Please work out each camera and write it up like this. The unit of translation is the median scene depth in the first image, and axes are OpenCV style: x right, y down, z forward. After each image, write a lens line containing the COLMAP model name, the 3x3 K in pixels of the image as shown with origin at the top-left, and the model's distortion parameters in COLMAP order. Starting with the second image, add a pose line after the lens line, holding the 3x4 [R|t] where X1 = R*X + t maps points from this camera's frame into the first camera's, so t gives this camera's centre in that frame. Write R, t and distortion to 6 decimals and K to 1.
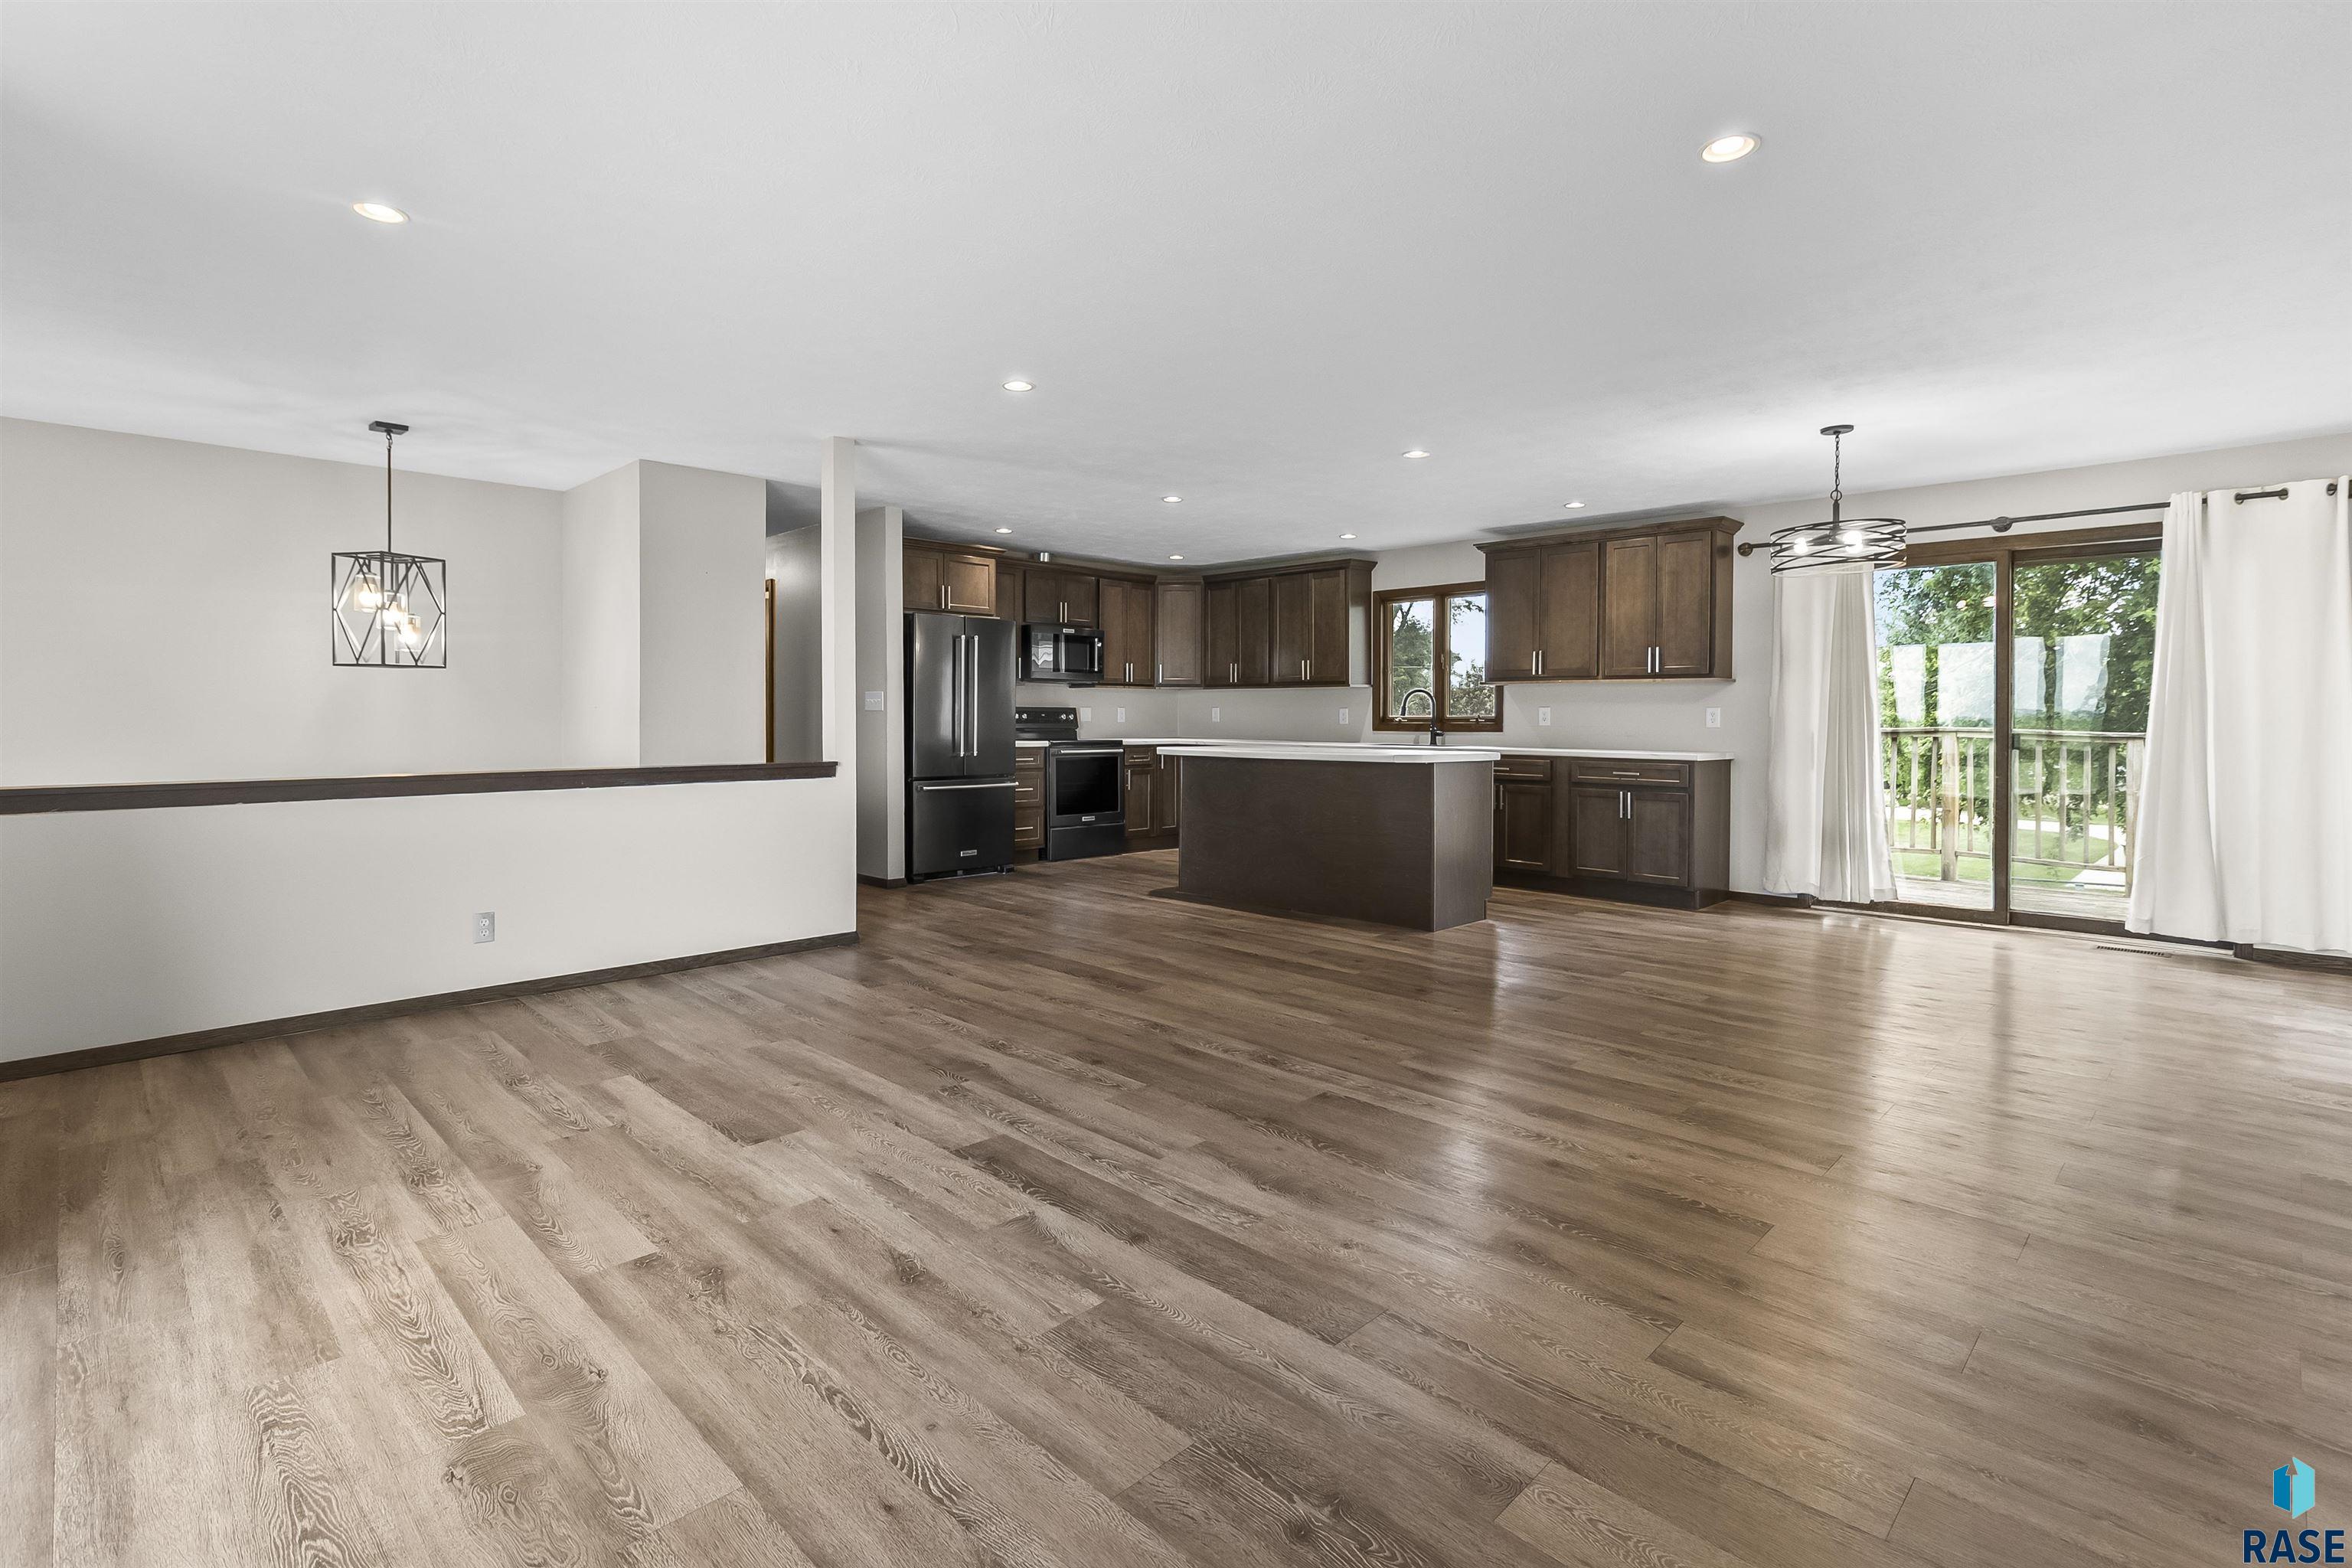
lens RADIAL K [[1103.9, 0, 1171.0], [0, 1103.9, 725.5], [0, 0, 1]] dist [0.000088, 0.000007]
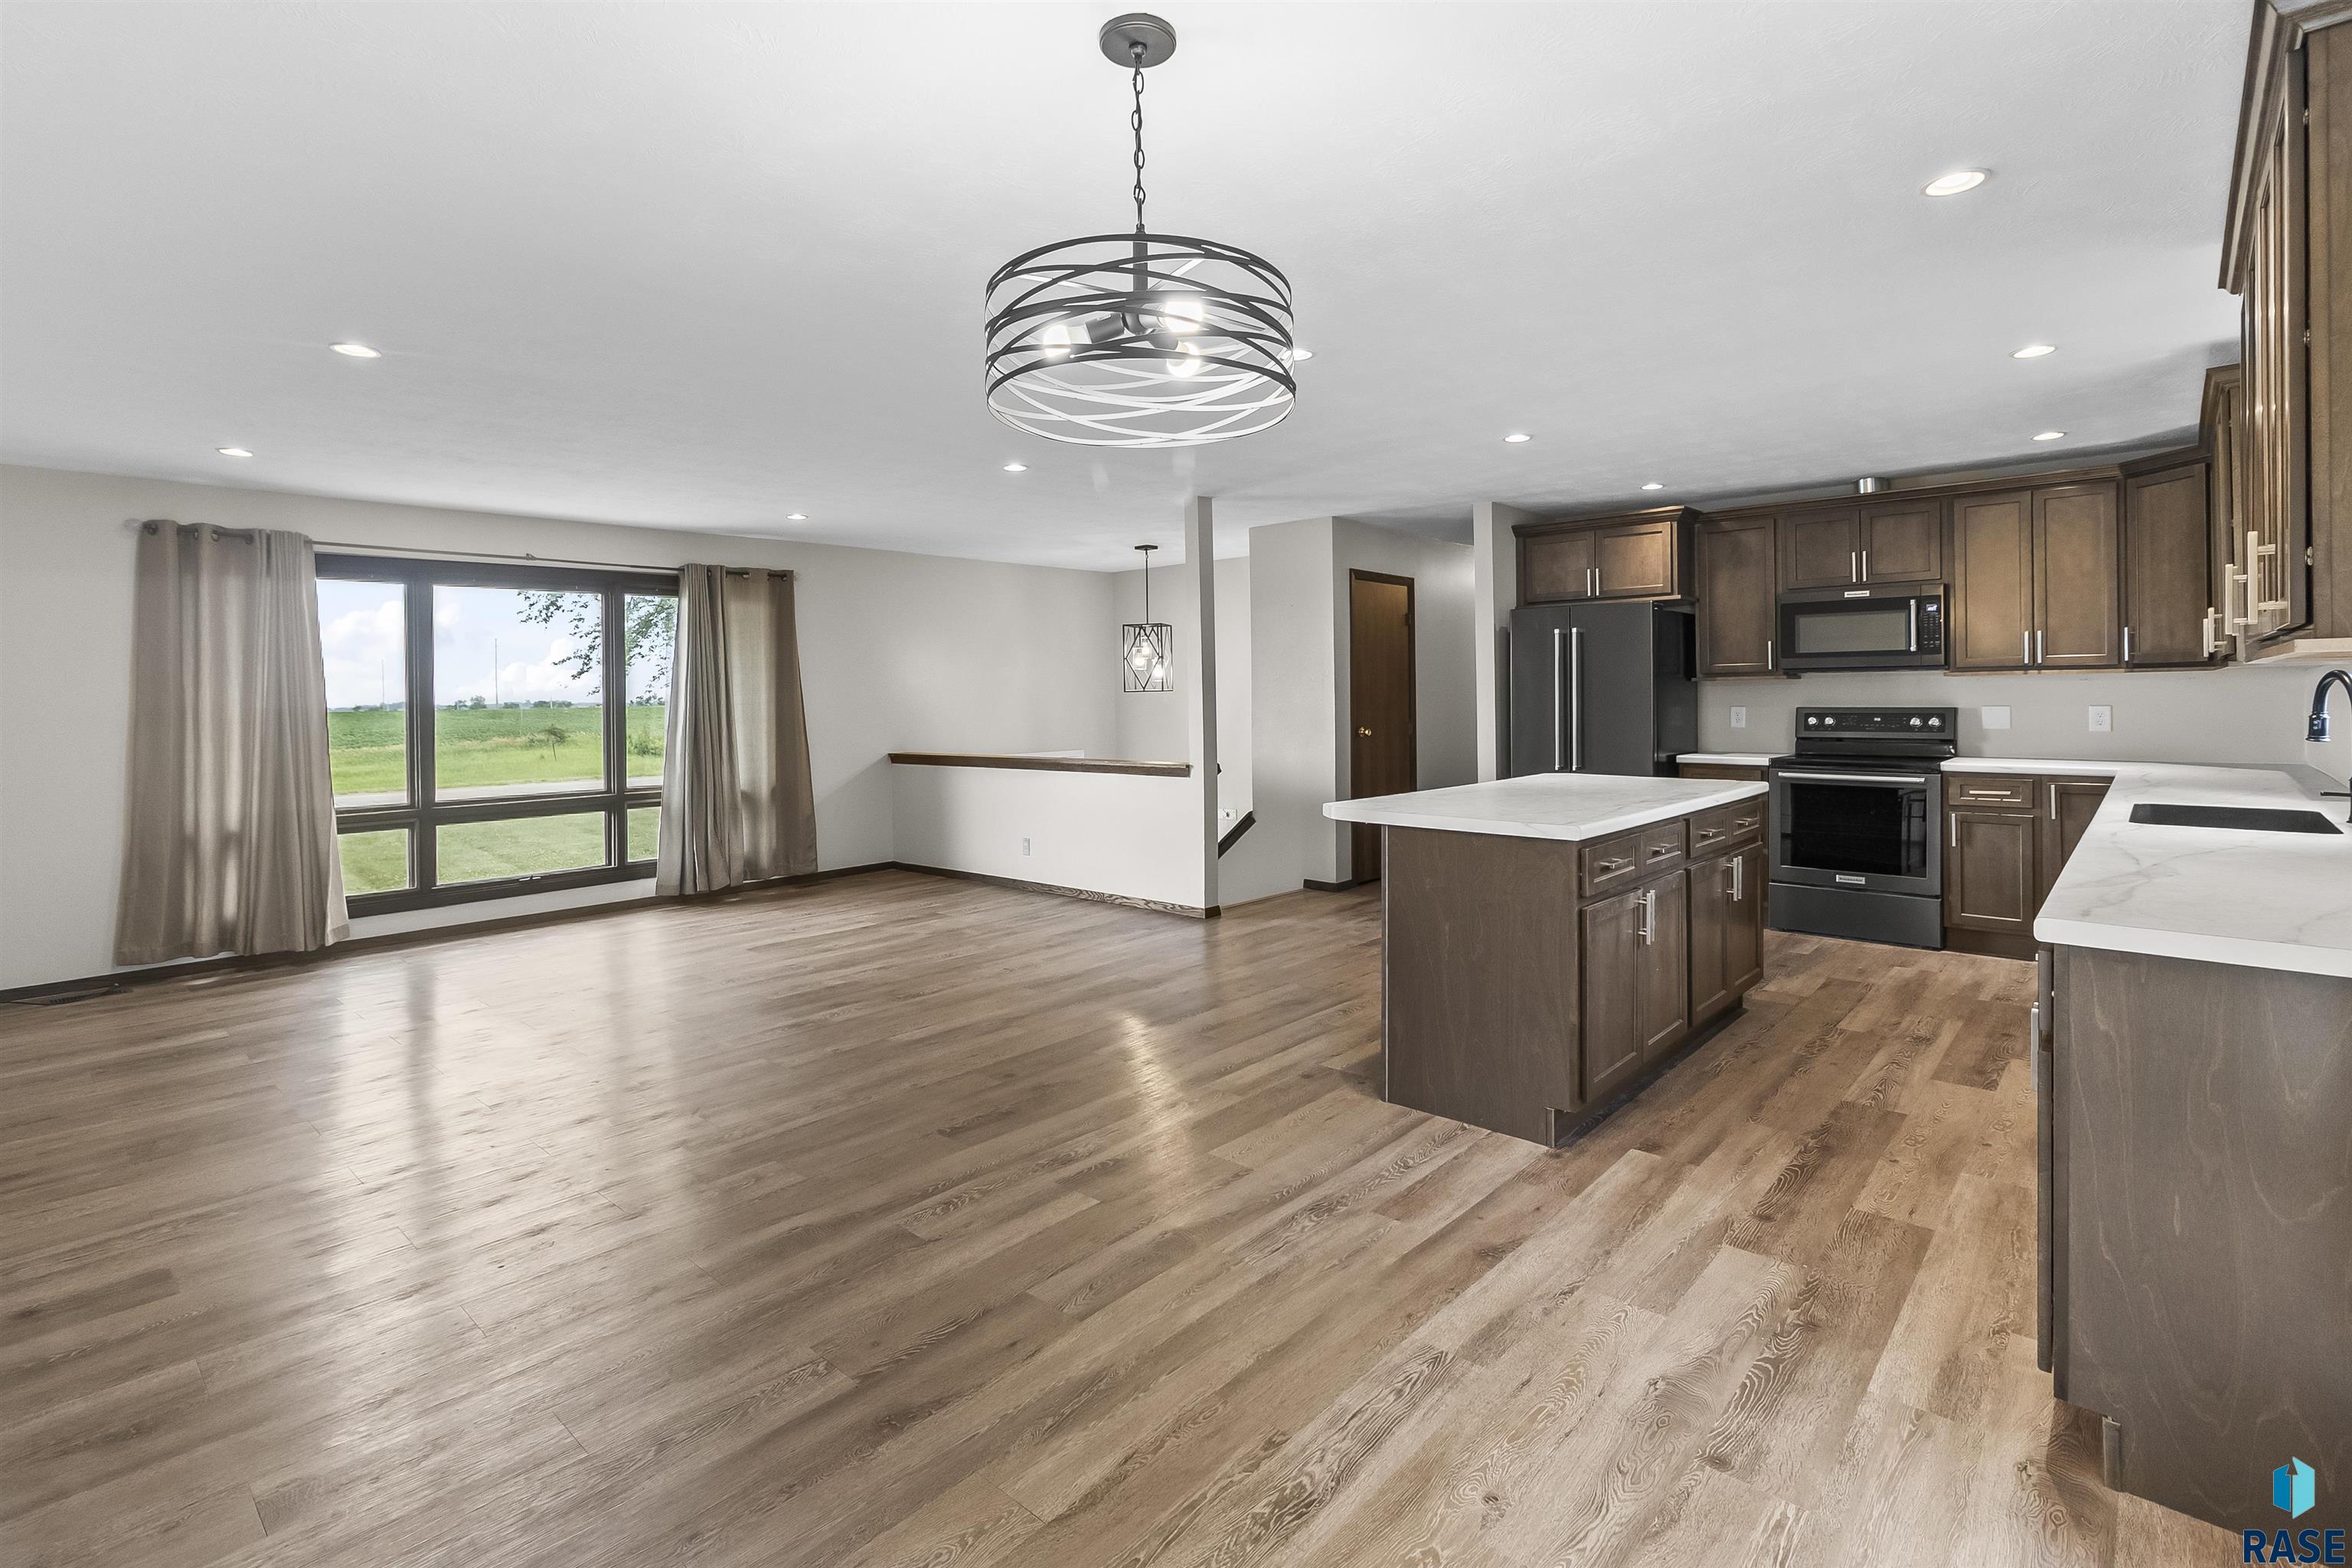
lens RADIAL K [[1106.9, 0, 1175.3], [0, 1106.9, 694.6], [0, 0, 1]] dist [0.000025, 0.000331]
pose [[0.052066, -0.002821, -0.998640, 0.561382], [0.002818, 0.999992, -0.002678, -0.024851], [0.998640, -0.002675, 0.052074, 0.565594]]
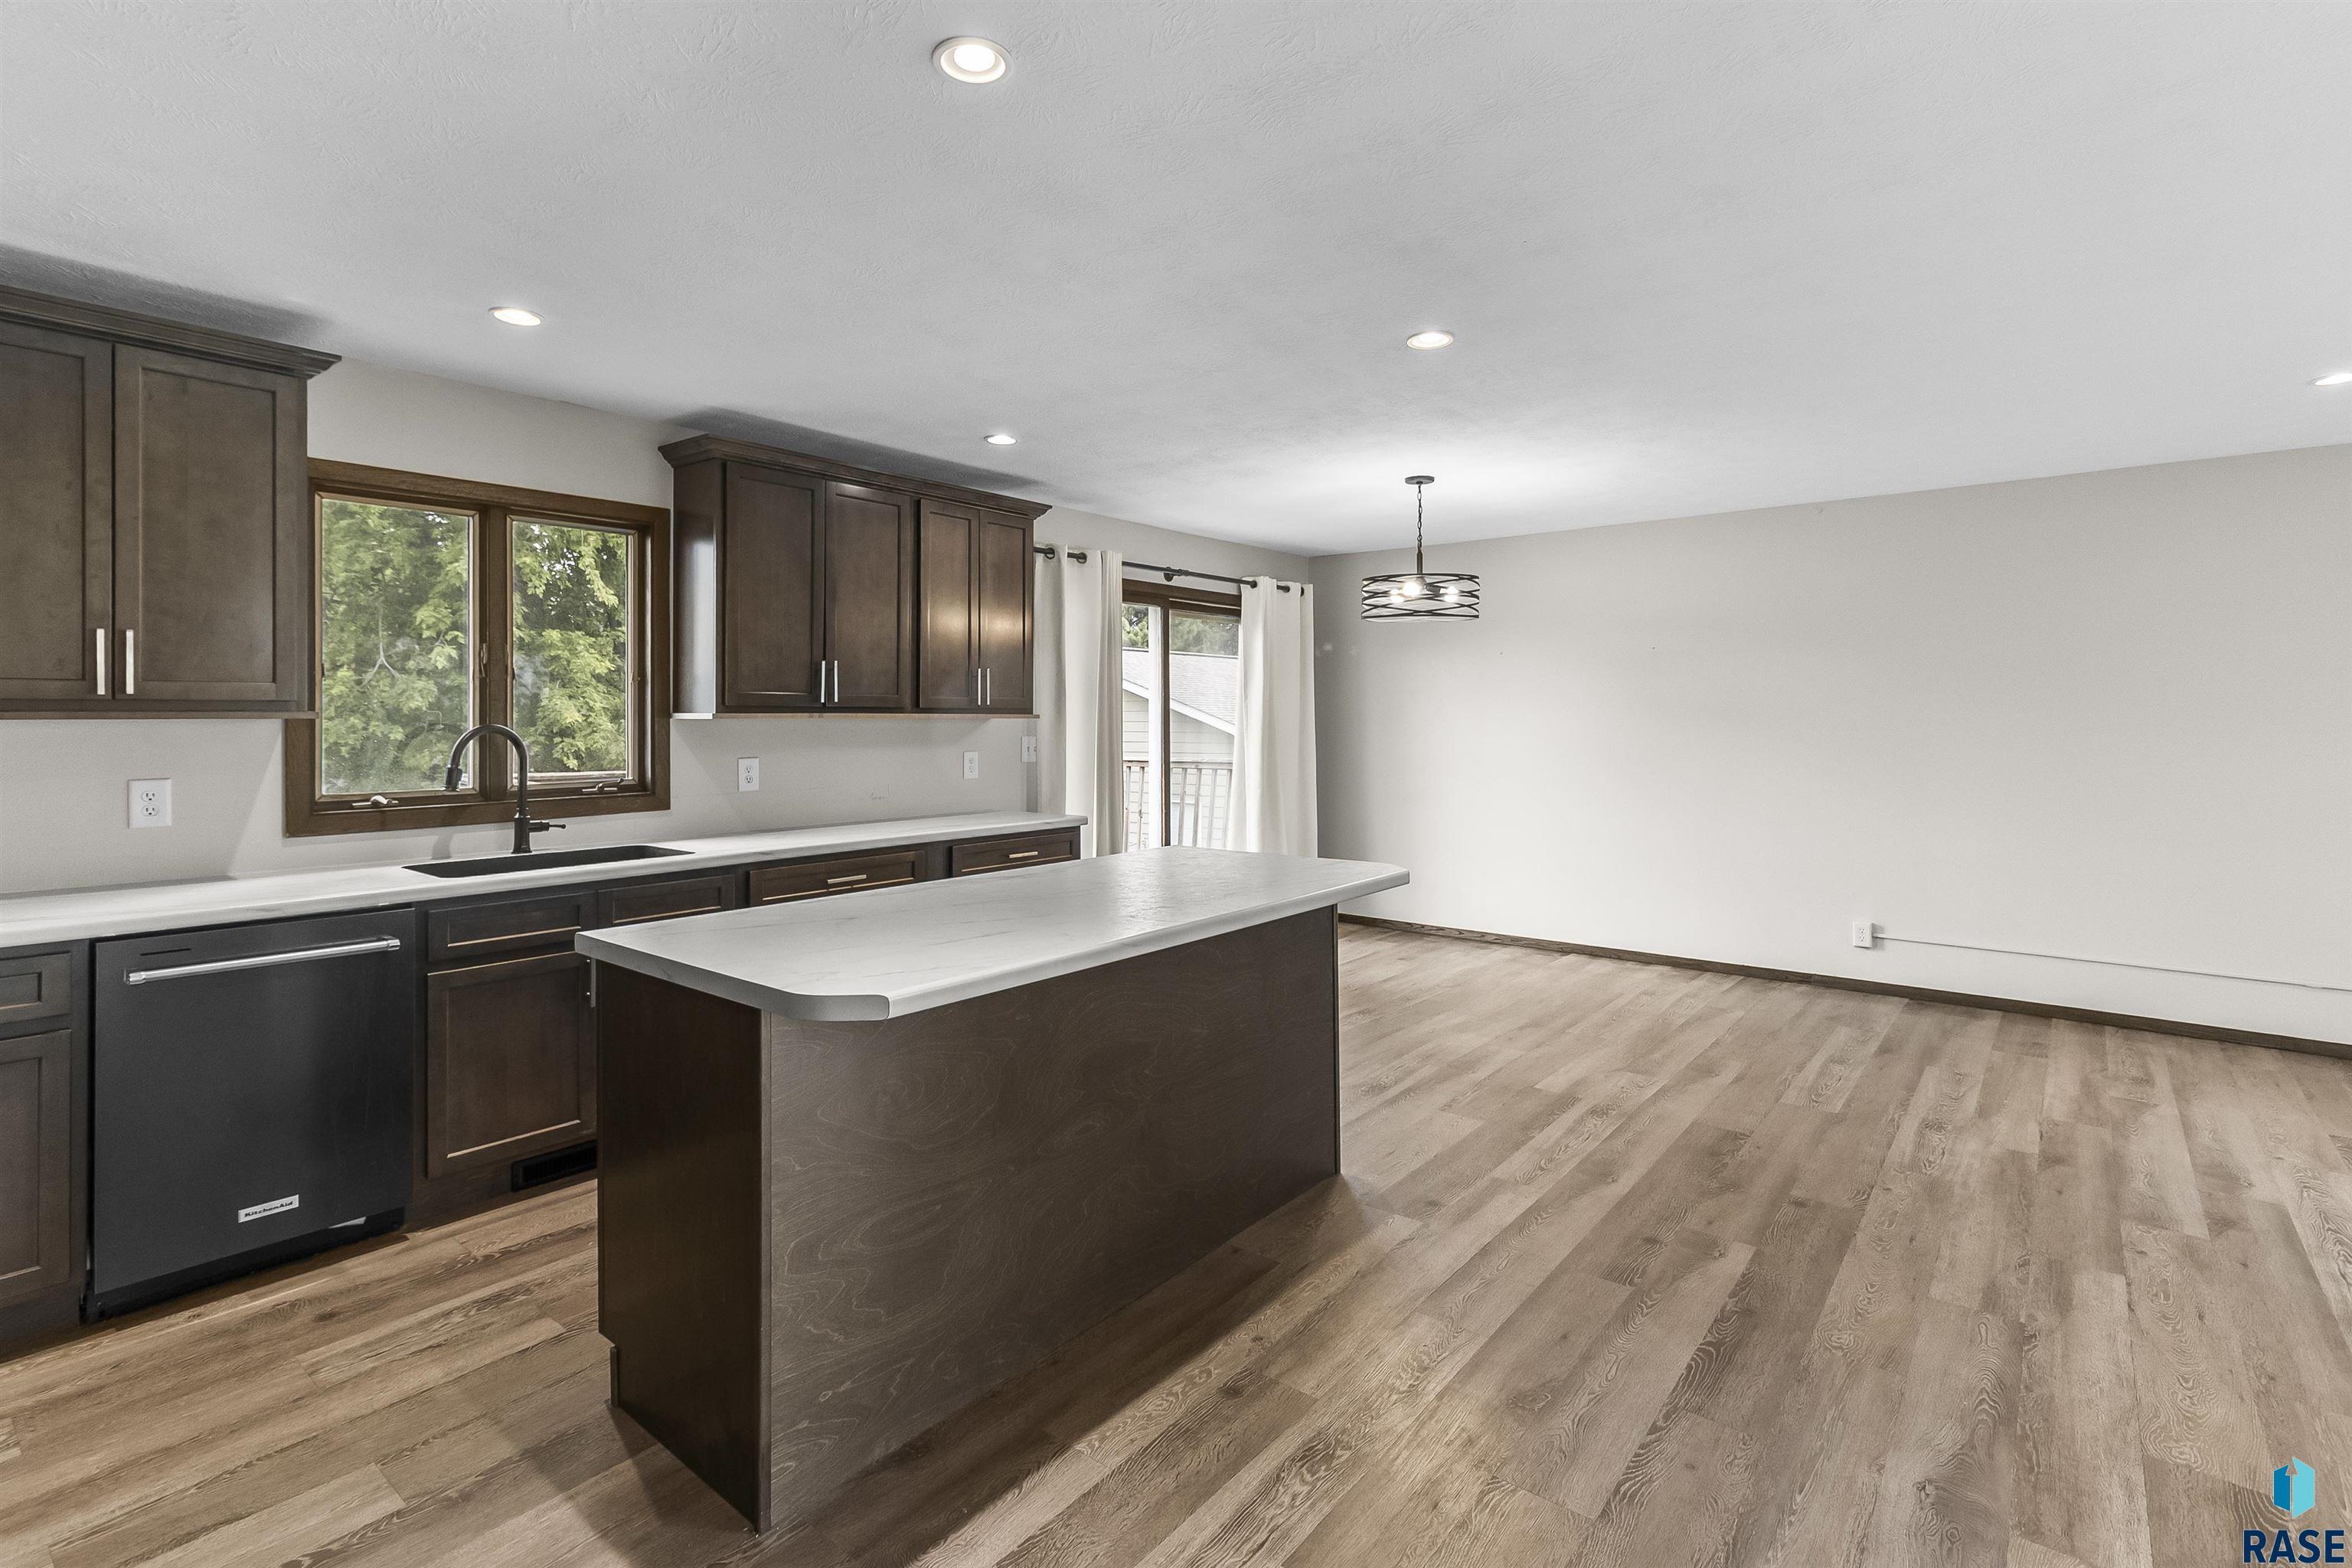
lens RADIAL K [[1103.9, 0, 1171.0], [0, 1103.9, 725.5], [0, 0, 1]] dist [0.000088, 0.000007]
pose [[-0.101857, -0.014981, 0.994686, -0.212088], [0.008422, 0.999838, 0.015921, -0.036081], [-0.994763, 0.009999, -0.101715, 0.757514]]
